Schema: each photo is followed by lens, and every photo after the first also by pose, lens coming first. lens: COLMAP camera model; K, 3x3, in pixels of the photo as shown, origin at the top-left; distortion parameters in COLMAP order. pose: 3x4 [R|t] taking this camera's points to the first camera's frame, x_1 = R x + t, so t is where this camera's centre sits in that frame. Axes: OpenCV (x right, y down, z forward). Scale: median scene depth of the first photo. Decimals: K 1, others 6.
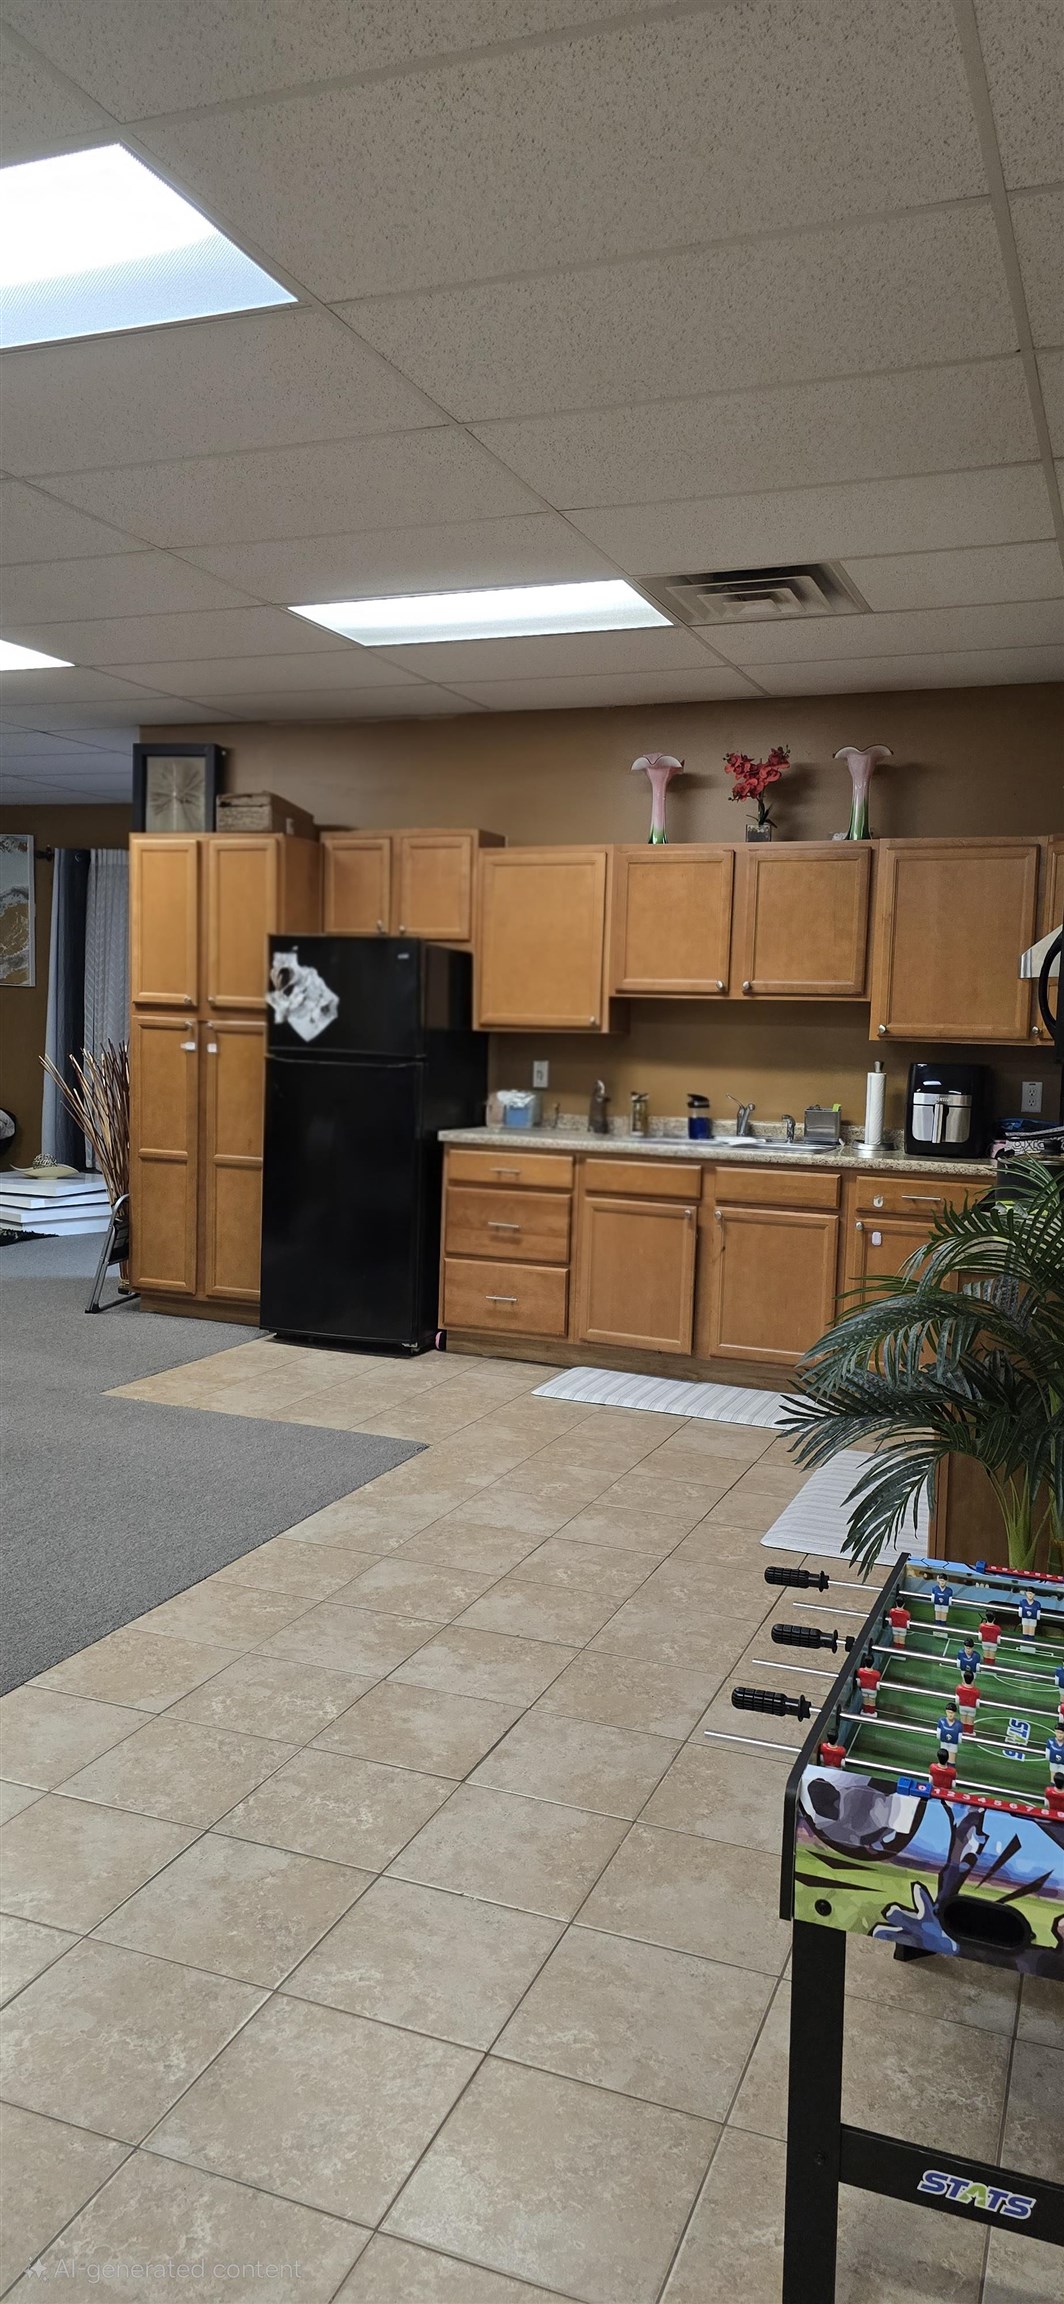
lens RADIAL K [[1556.3, 0, 532.9], [0, 1556.3, 1151.6], [0, 0, 1]] dist [-0.003776, -0.000277]
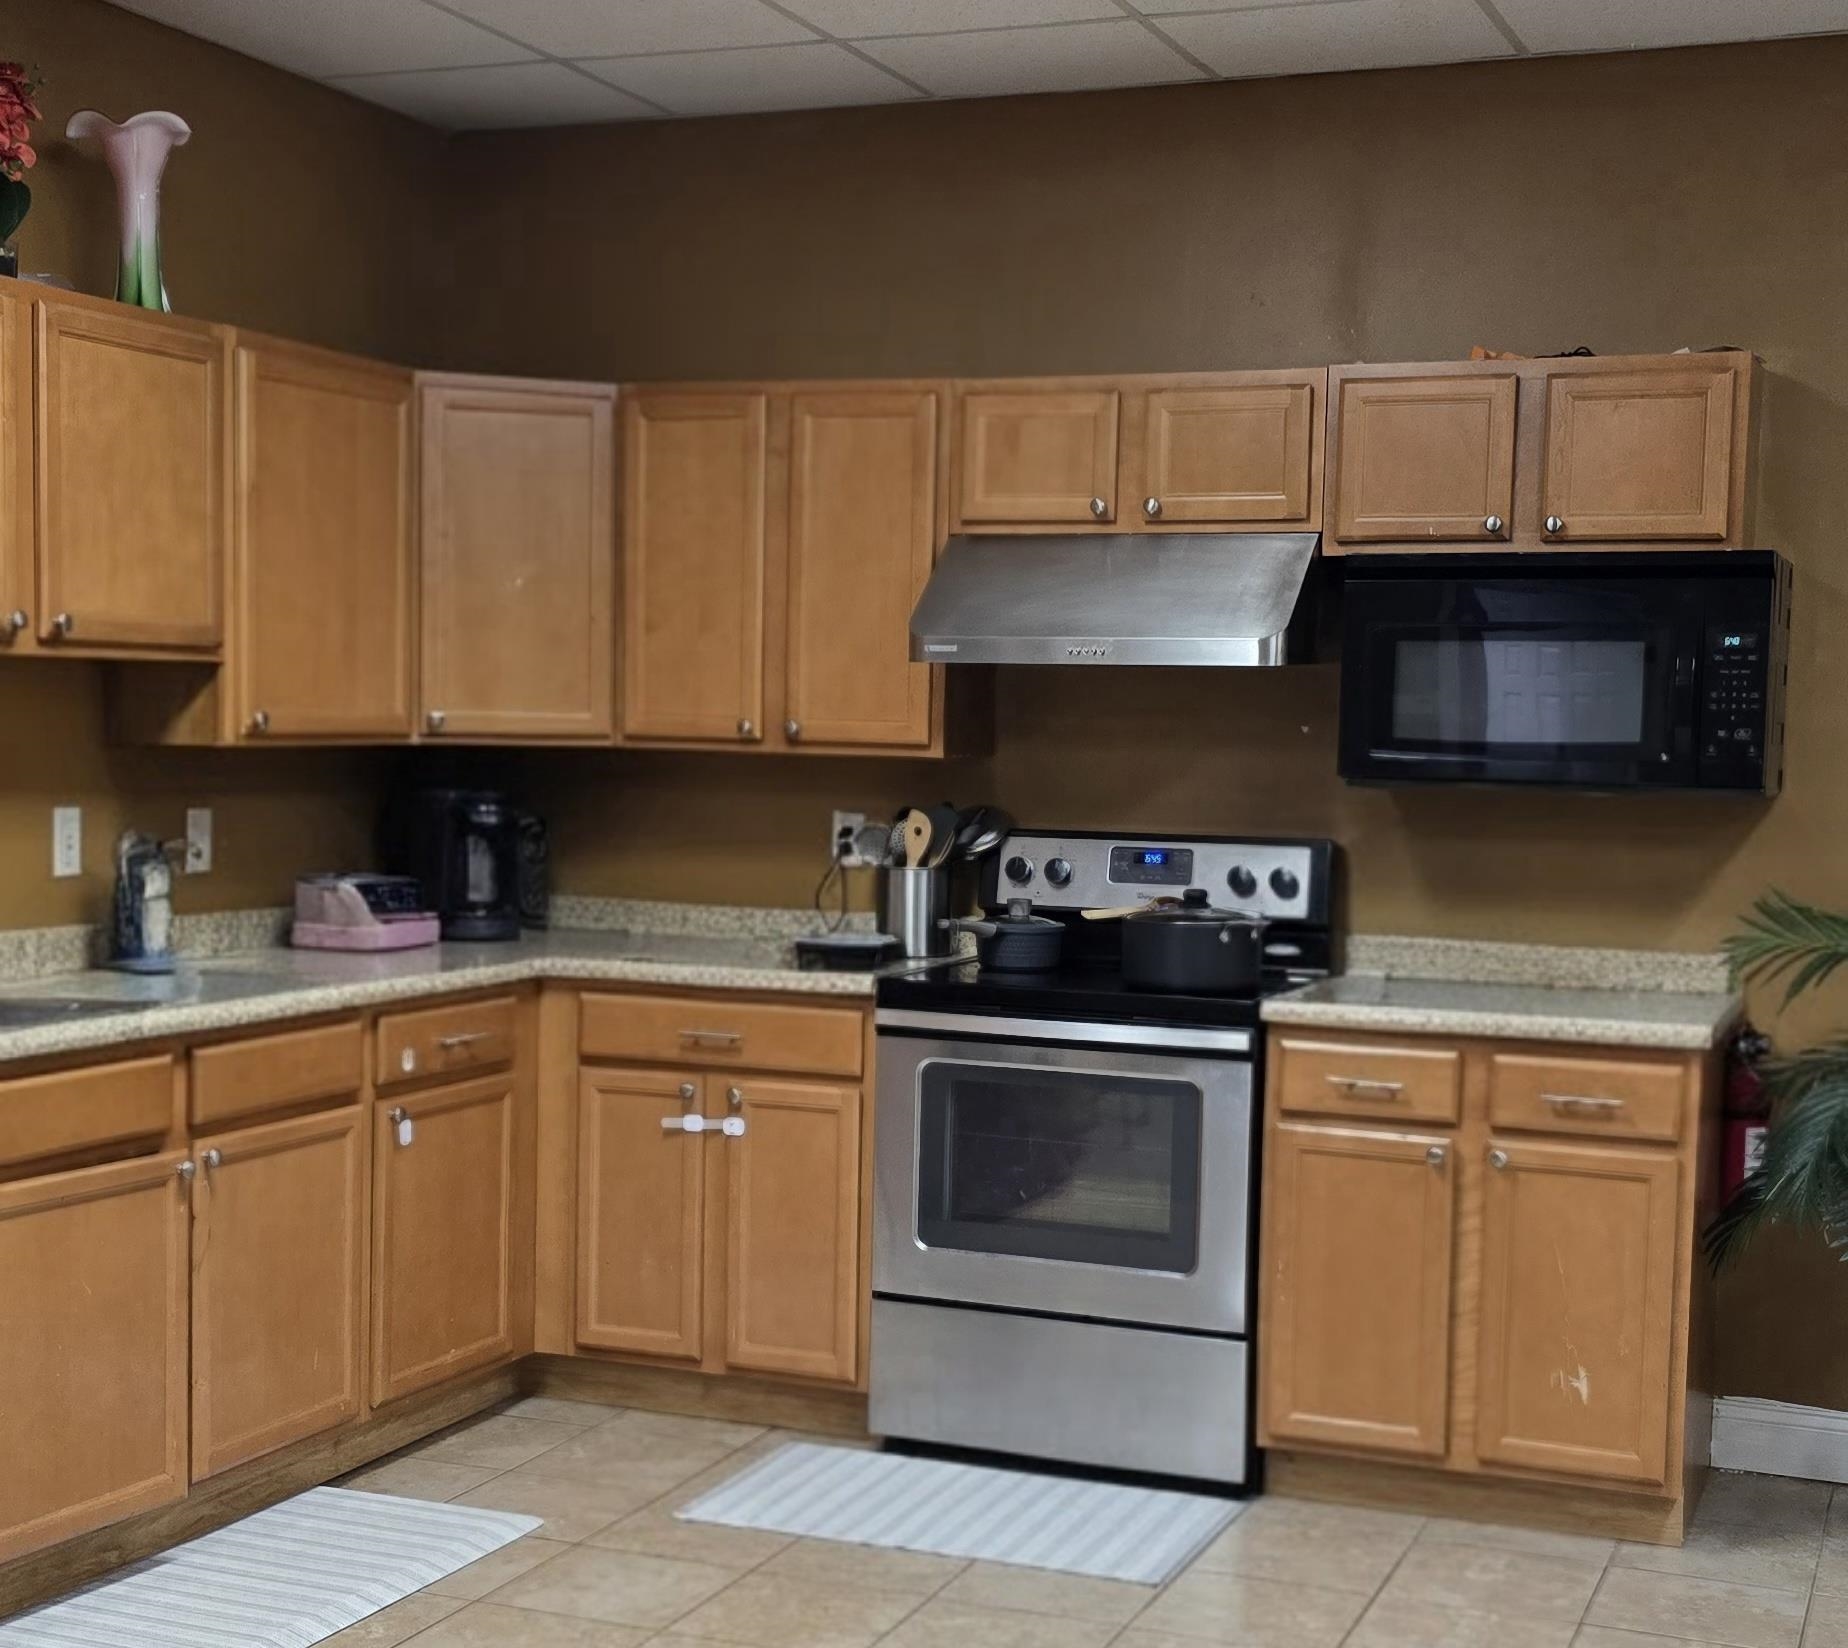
lens RADIAL K [[2701.7, 0, 924.1], [0, 2701.7, 827.4], [0, 0, 1]] dist [0.016116, 0.000000]
pose [[0.009104, -0.068667, 0.997598, -0.644017], [0.069284, 0.995285, 0.067876, -0.090509], [-0.997555, 0.068500, 0.013818, 0.806796]]
